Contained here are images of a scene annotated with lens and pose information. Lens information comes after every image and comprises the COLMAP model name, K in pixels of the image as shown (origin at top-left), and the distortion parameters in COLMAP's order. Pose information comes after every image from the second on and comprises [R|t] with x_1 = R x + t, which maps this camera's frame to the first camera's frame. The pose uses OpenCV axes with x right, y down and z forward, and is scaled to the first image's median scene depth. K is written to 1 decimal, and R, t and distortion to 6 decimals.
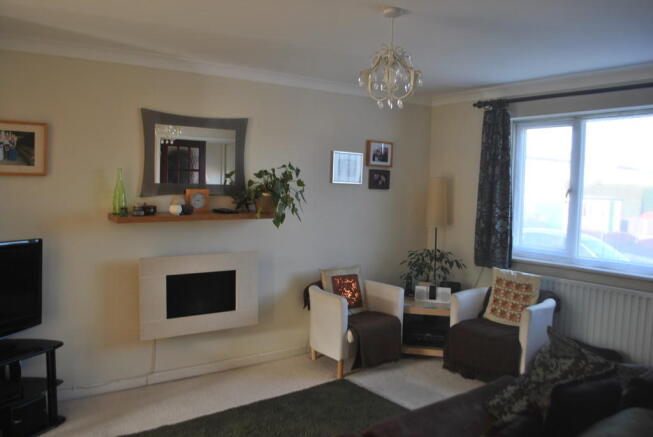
lens RADIAL K [[540.5, 0, 326.5], [0, 540.5, 218.5], [0, 0, 1]] dist [-0.007456, -0.004288]
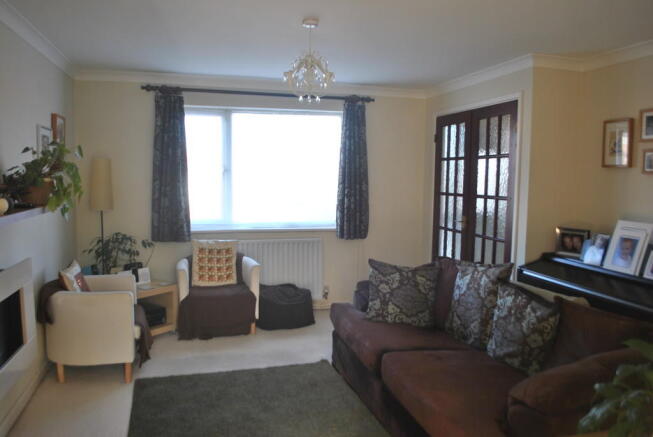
lens RADIAL K [[529.9, 0, 326.5], [0, 529.9, 218.5], [0, 0, 1]] dist [-0.001334, 0.000222]
pose [[0.388719, -0.098503, 0.916076, -0.579232], [0.062678, 0.994792, 0.080371, -0.023618], [-0.919222, 0.026176, 0.392868, 0.314461]]
